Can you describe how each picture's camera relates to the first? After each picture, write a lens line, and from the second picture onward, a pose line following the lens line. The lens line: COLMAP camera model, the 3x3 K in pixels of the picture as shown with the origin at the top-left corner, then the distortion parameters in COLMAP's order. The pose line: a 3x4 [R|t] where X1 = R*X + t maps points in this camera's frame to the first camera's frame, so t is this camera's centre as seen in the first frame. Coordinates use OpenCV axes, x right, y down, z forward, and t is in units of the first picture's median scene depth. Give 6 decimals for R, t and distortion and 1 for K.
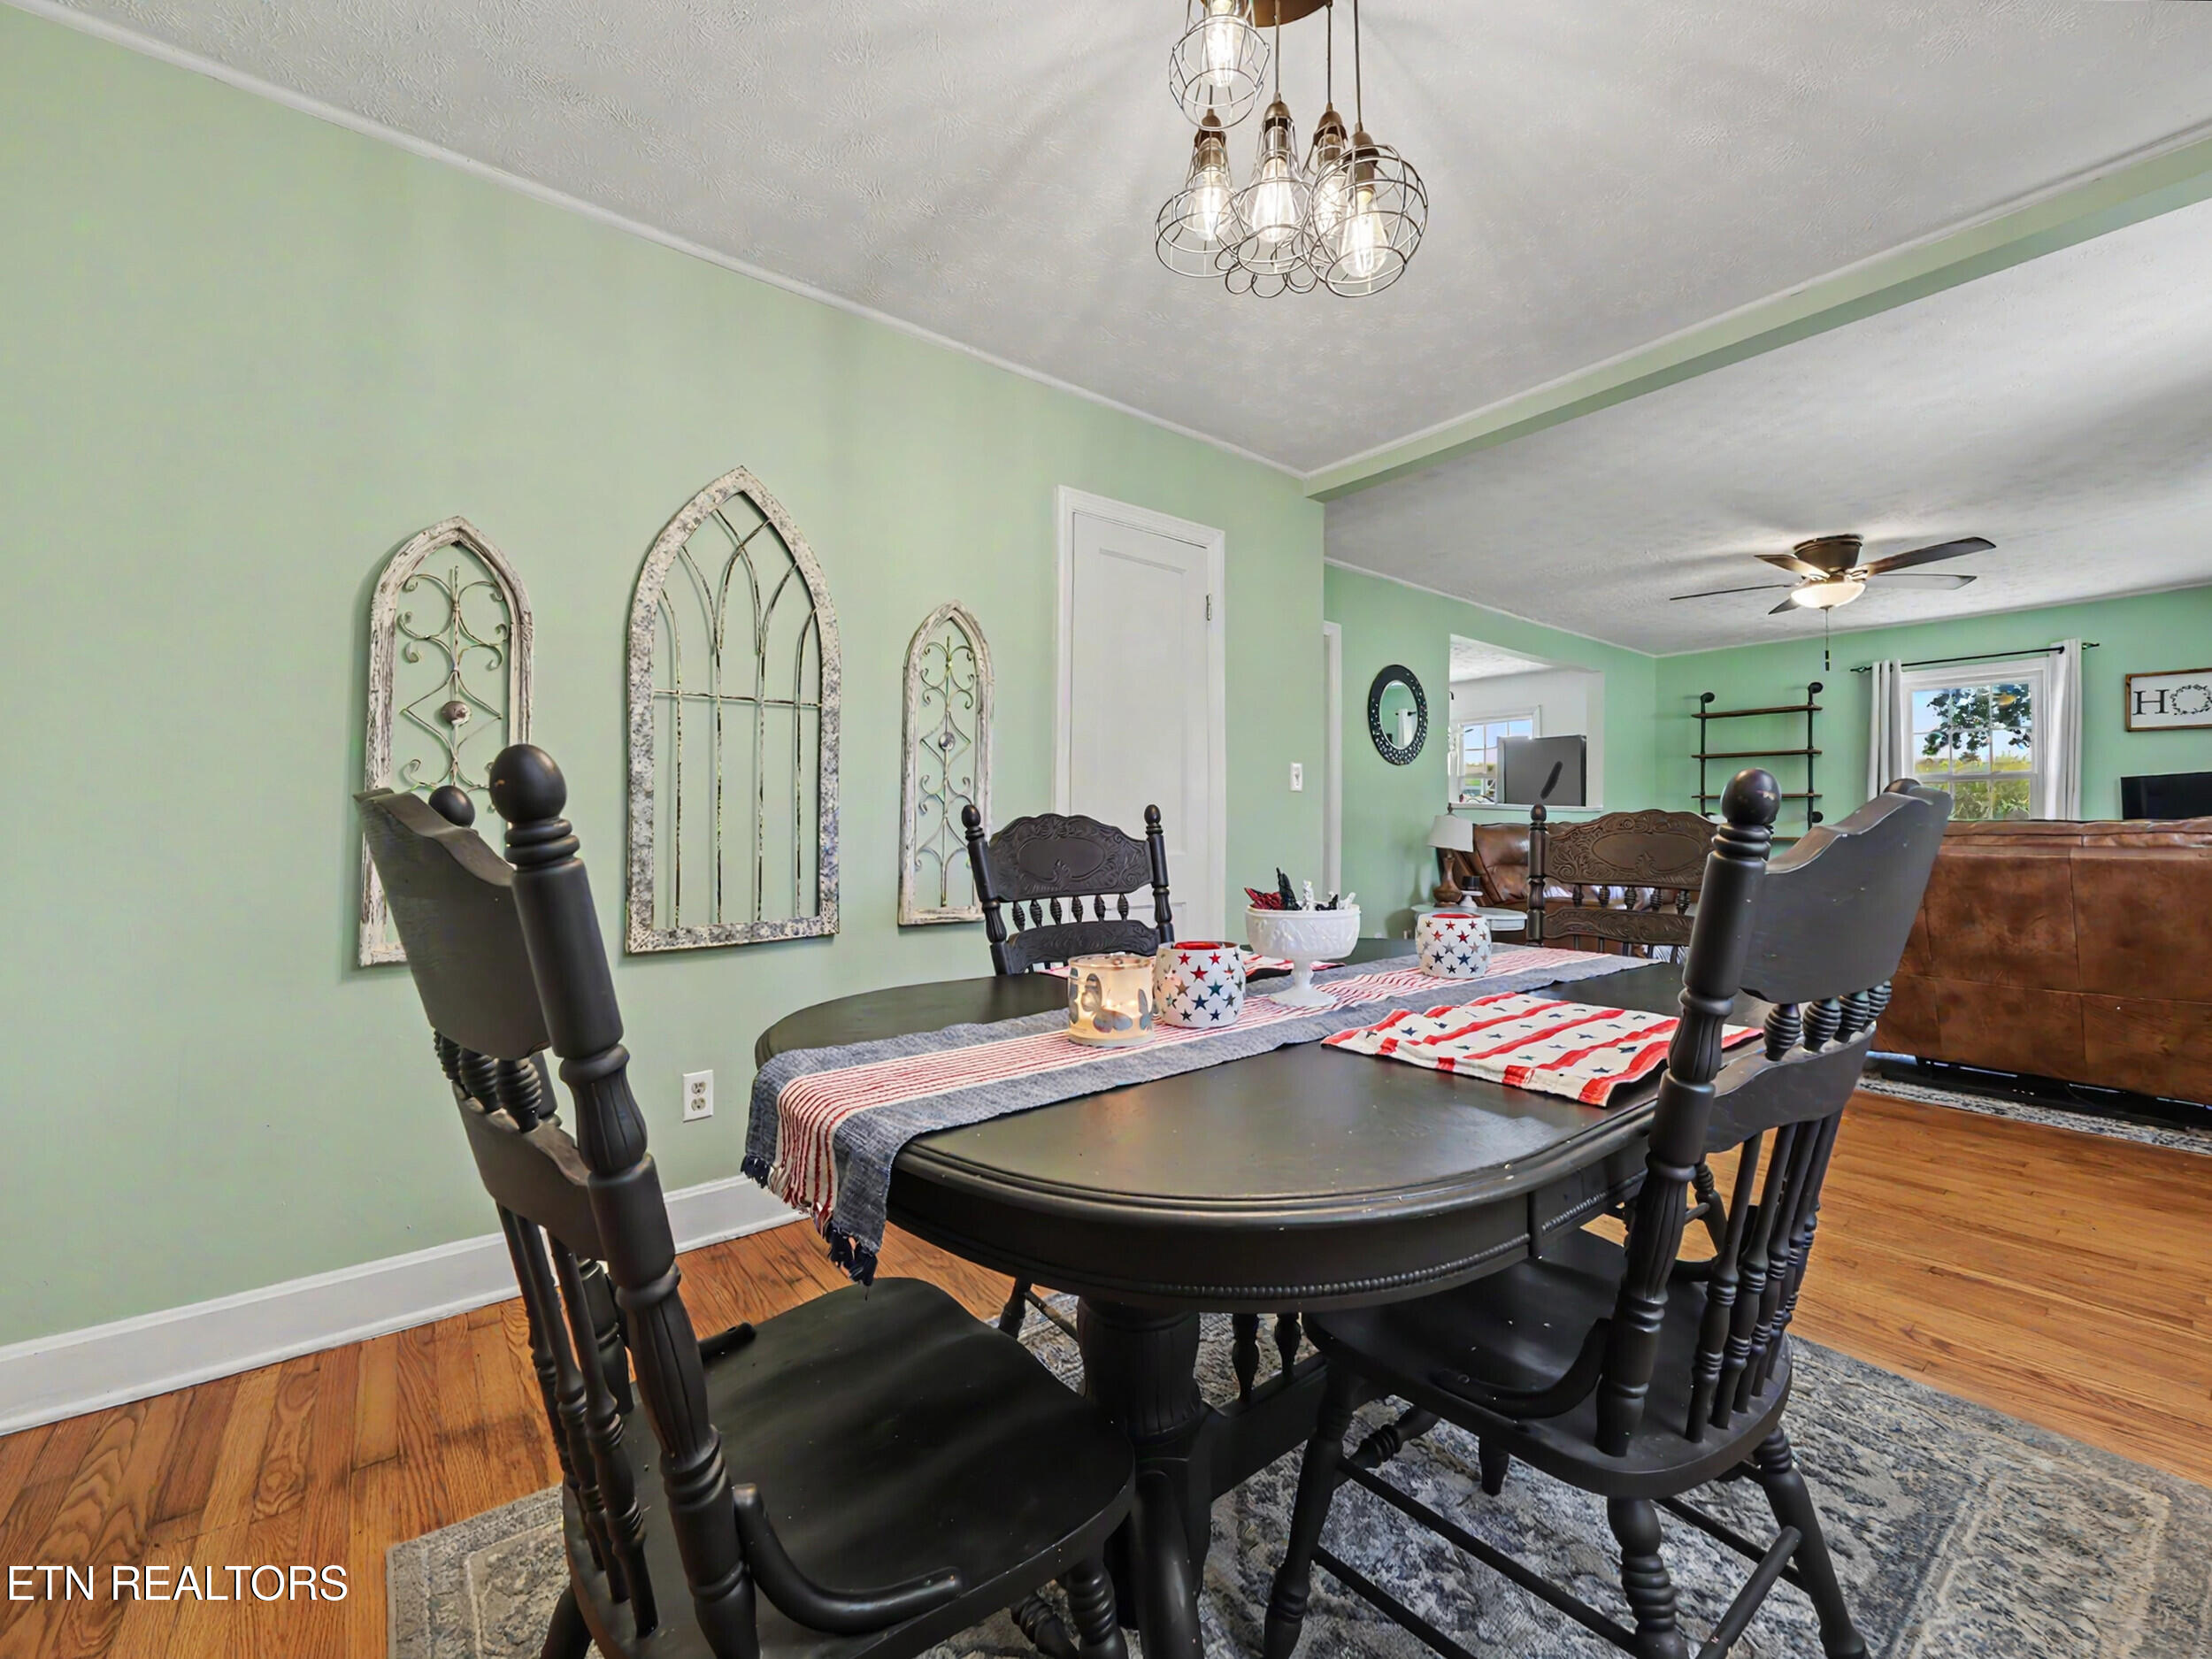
lens RADIAL K [[883.5, 0, 1085.2], [0, 883.5, 821.4], [0, 0, 1]] dist [-0.003603, -0.001887]
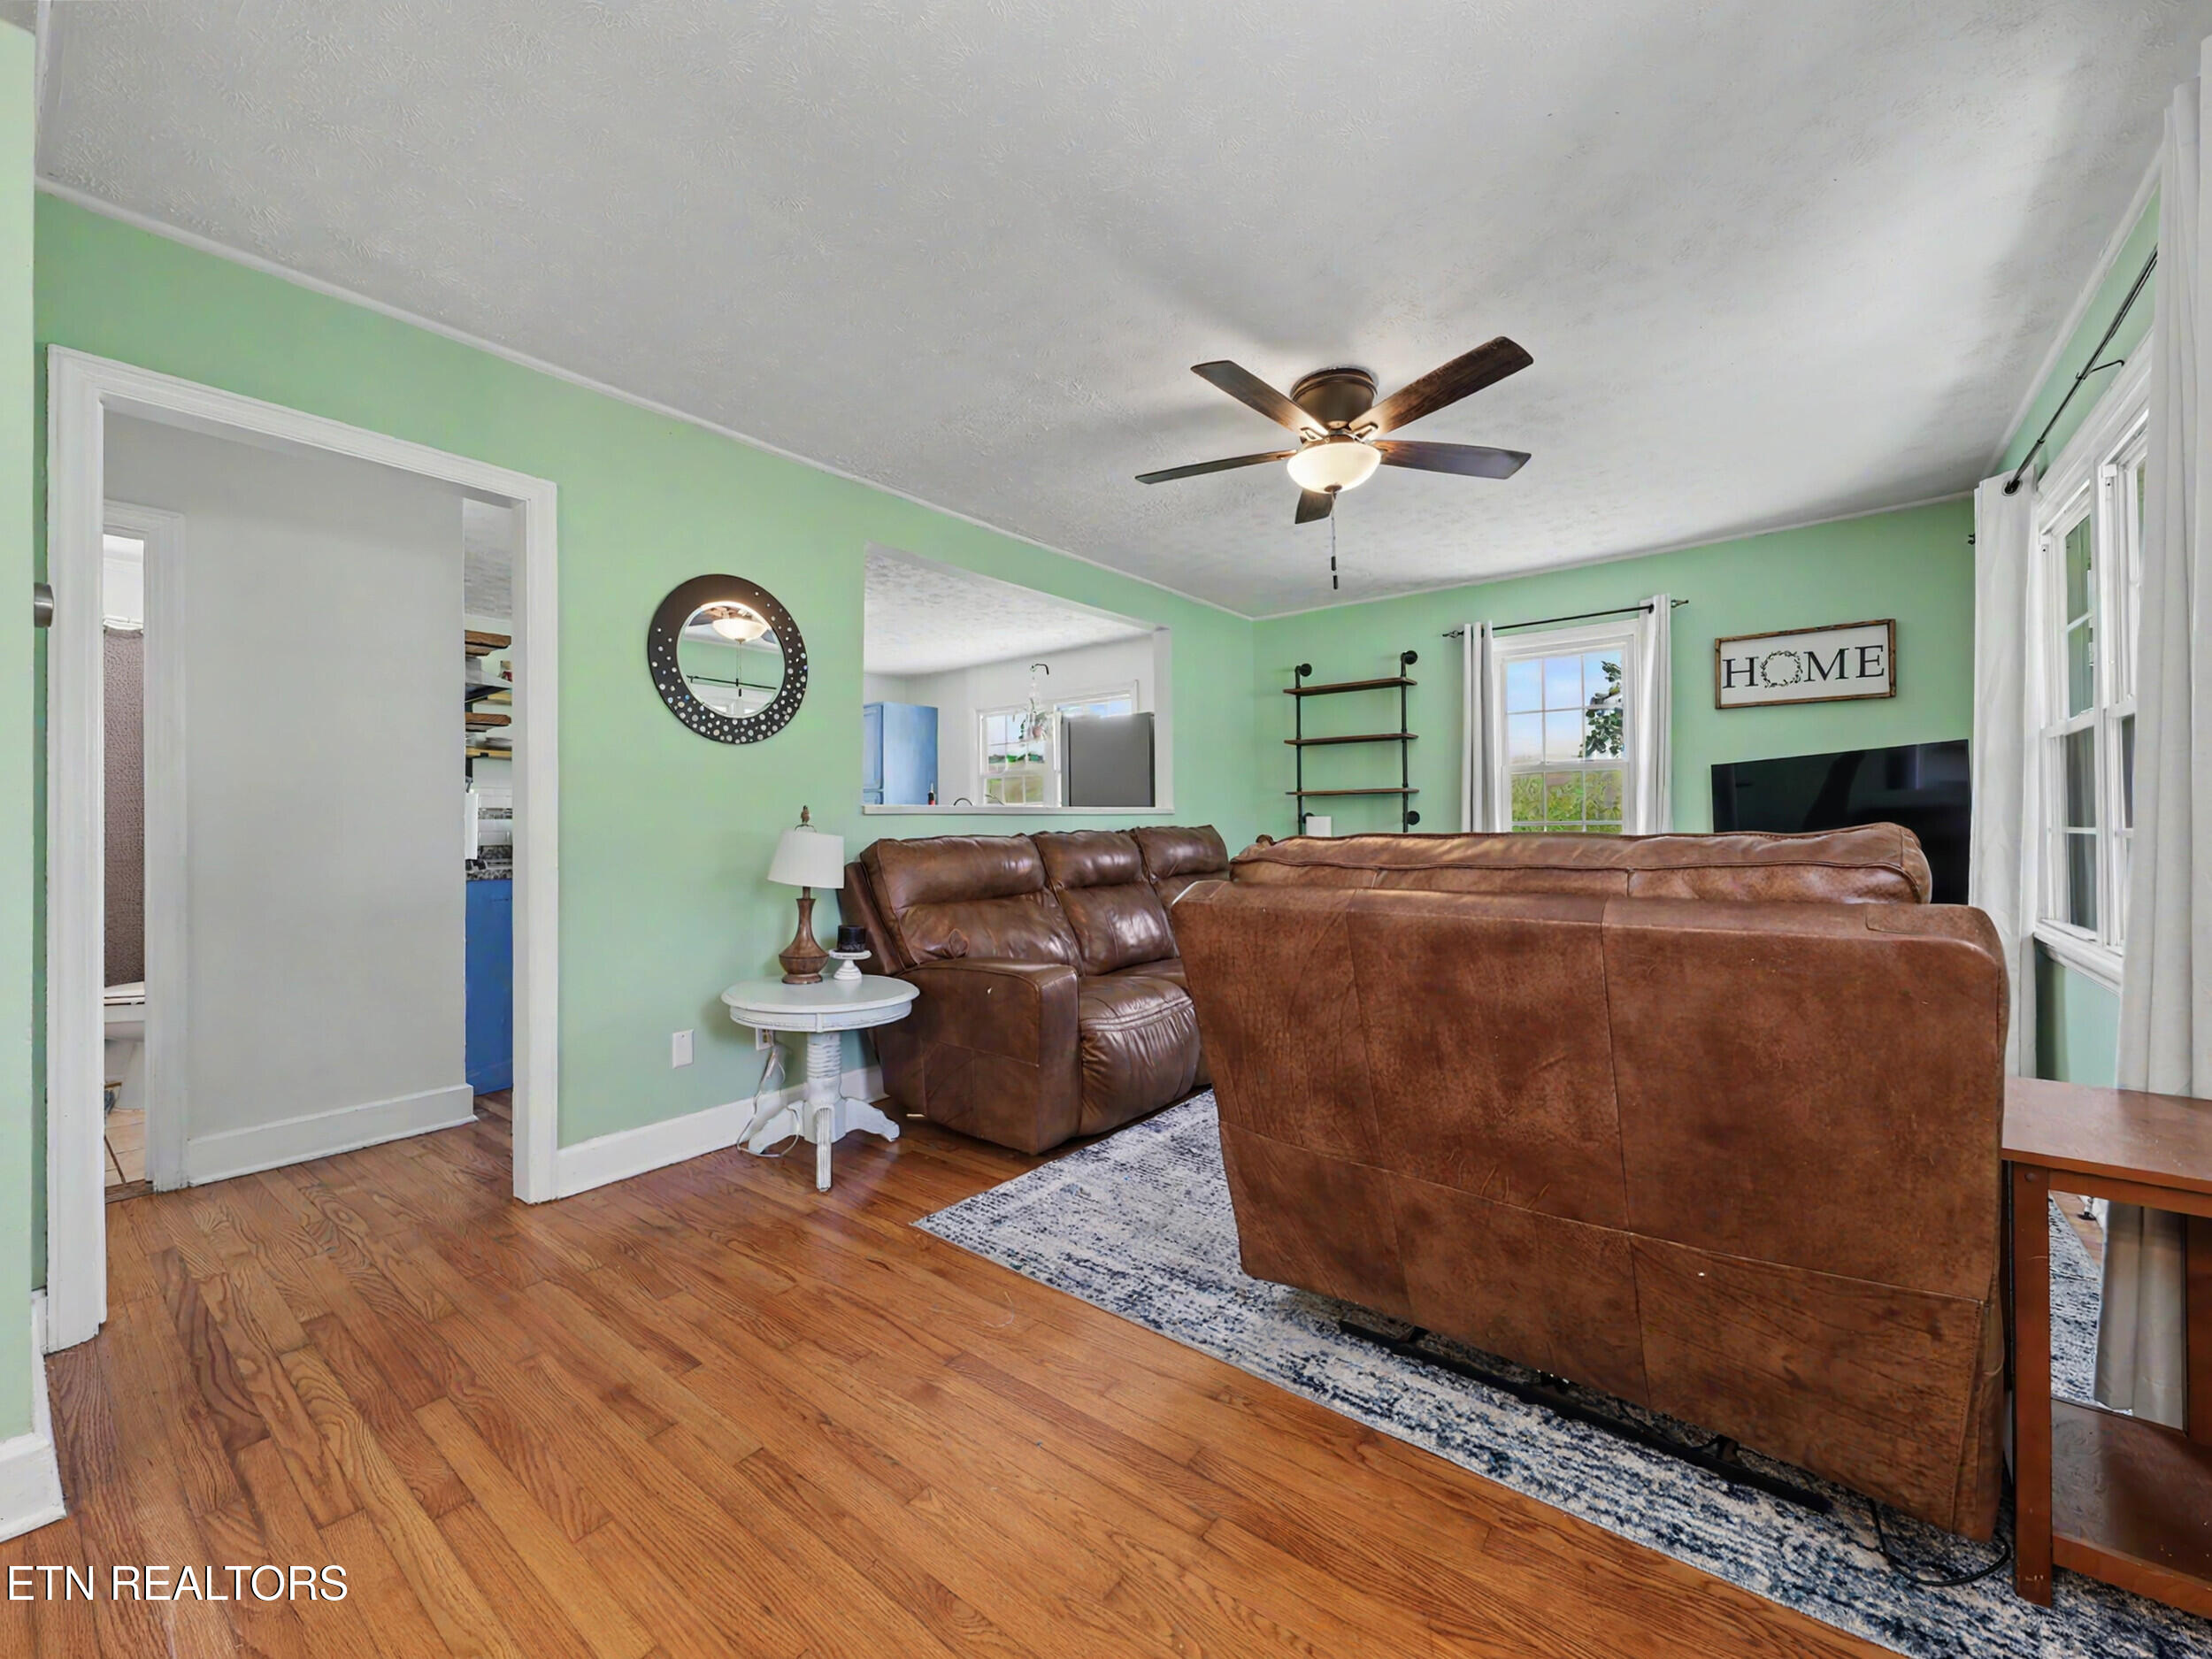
lens RADIAL K [[883.5, 0, 1098.4], [0, 883.5, 830.3], [0, 0, 1]] dist [-0.003603, -0.001887]
pose [[0.966903, -0.017779, 0.254524, 0.724082], [0.016048, 0.999832, 0.008874, -0.010186], [-0.254639, -0.004495, 0.967026, 0.605496]]
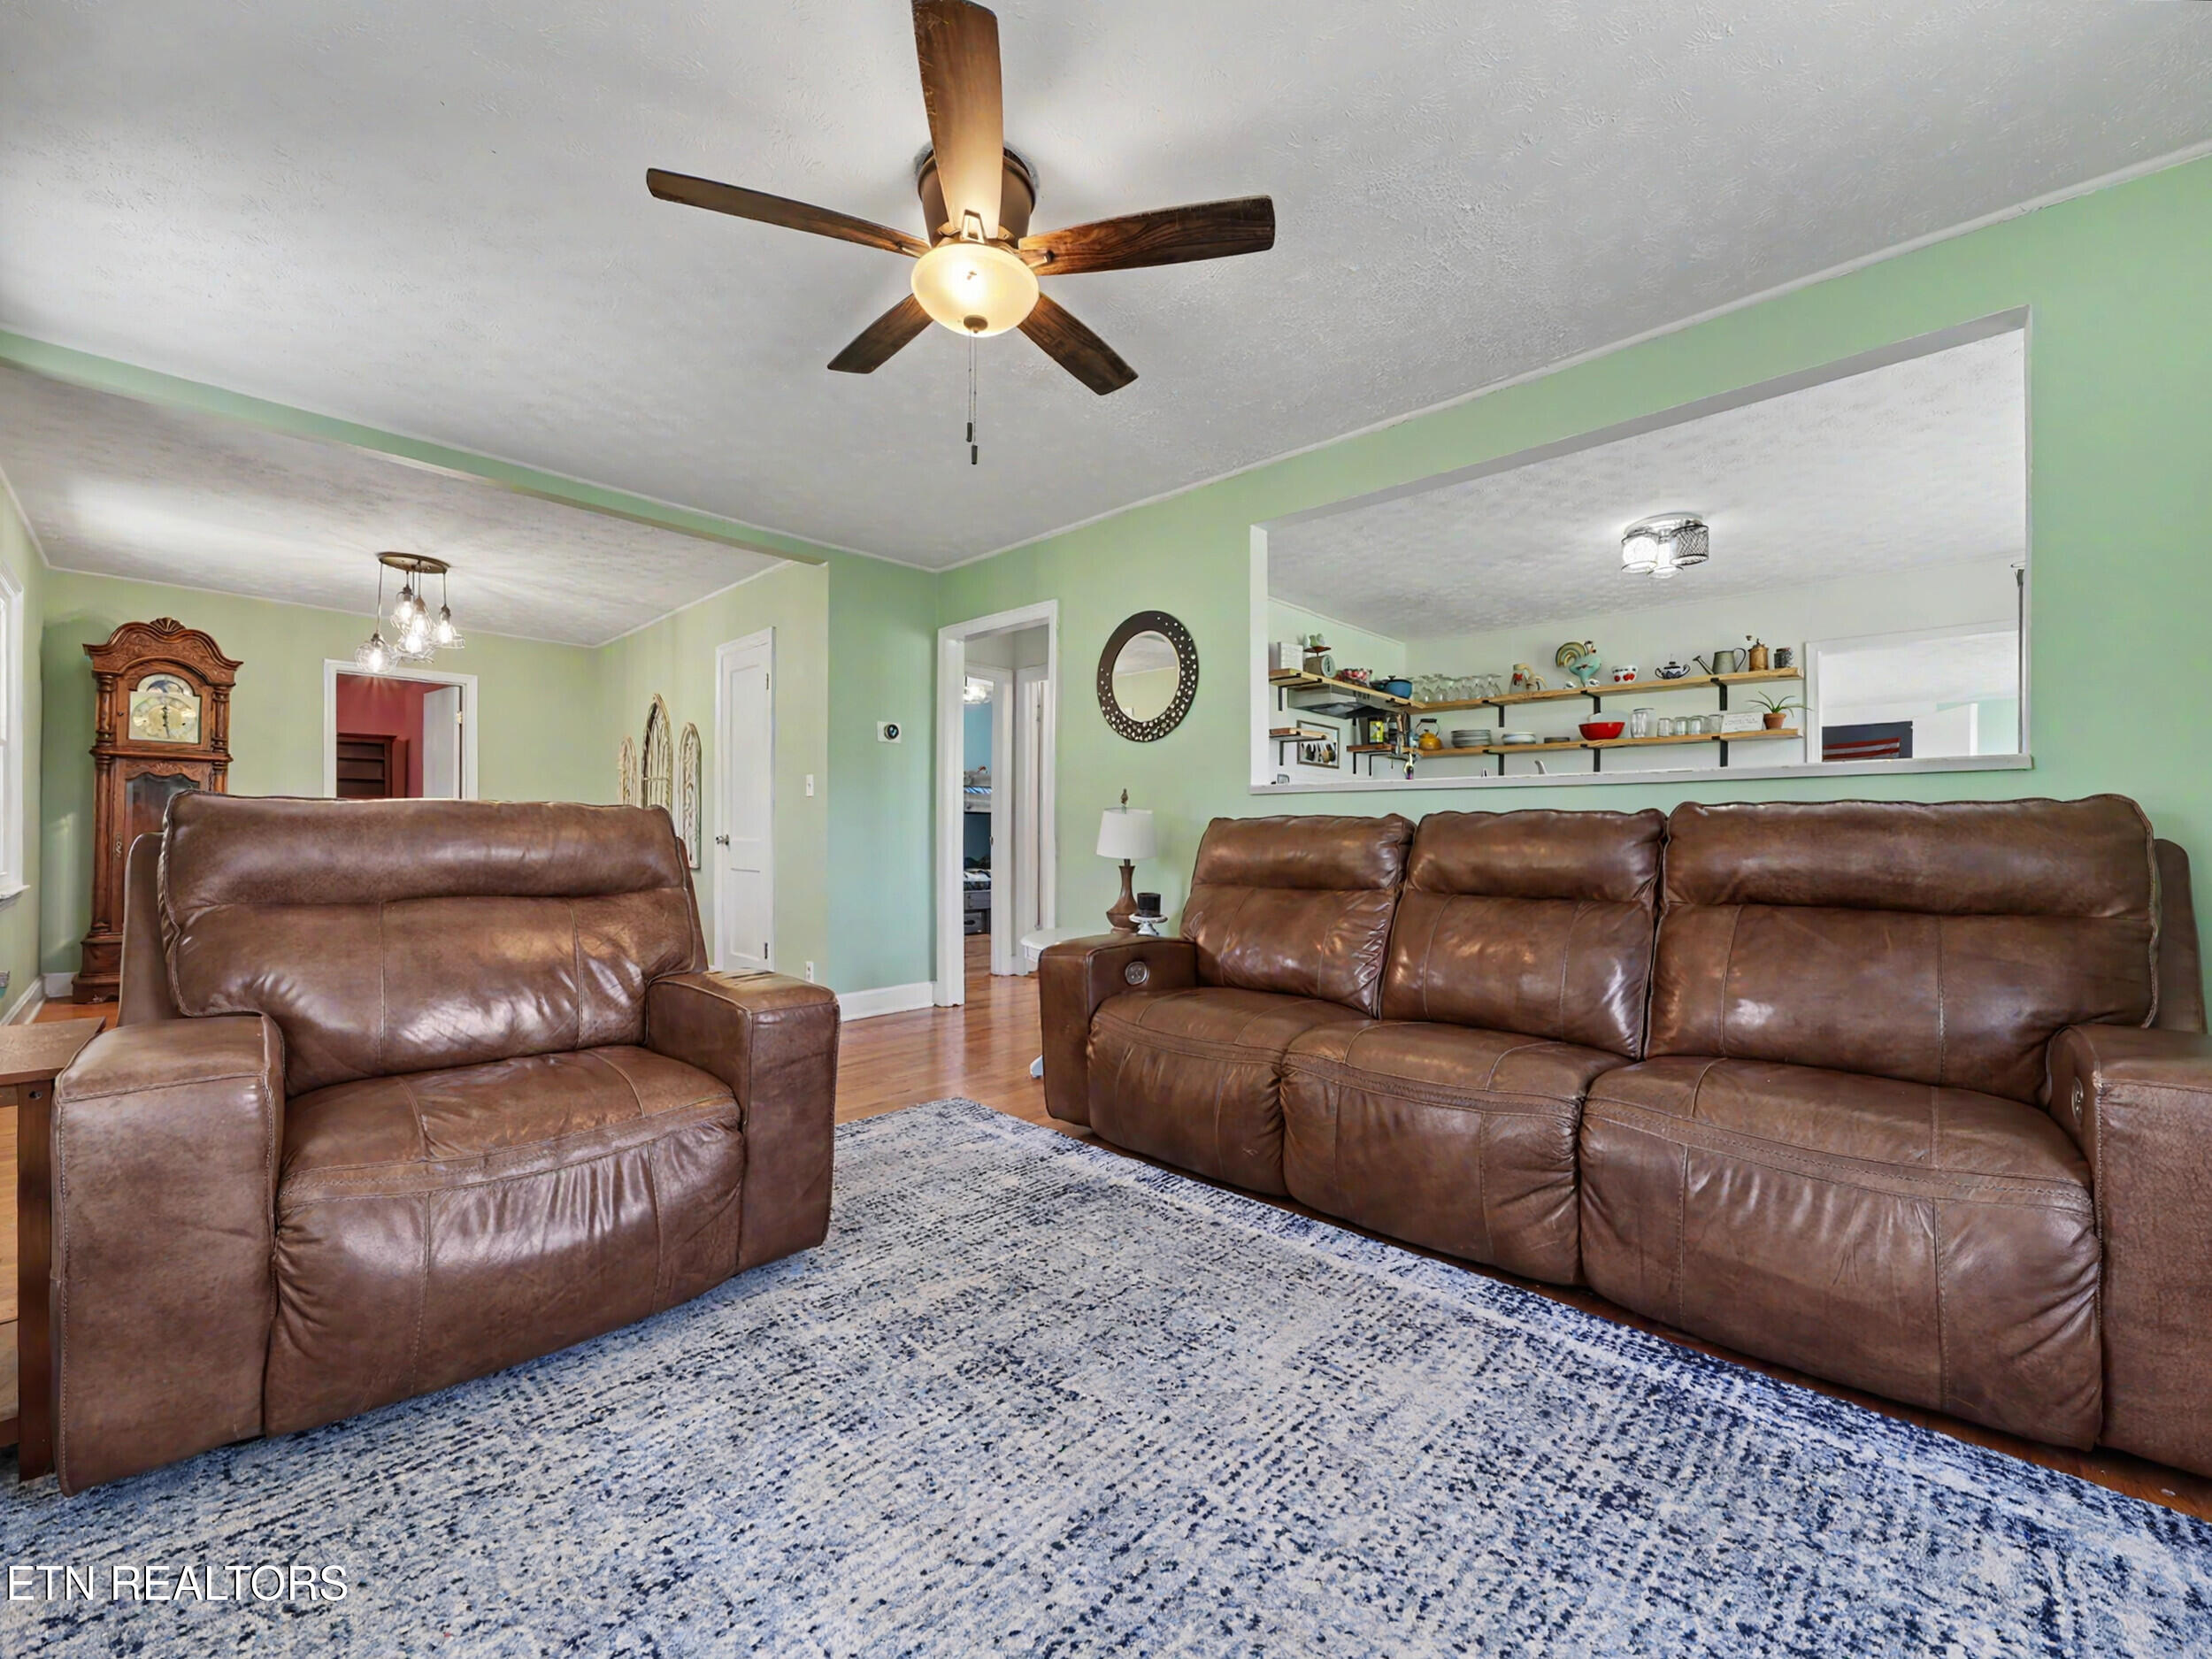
lens RADIAL K [[883.5, 0, 1090.1], [0, 883.5, 823.9], [0, 0, 1]] dist [-0.003603, -0.001887]
pose [[0.164572, -0.012706, -0.986283, 1.805518], [-0.001087, 0.999914, -0.013063, 0.029085], [0.986365, 0.003222, 0.164544, 1.366054]]
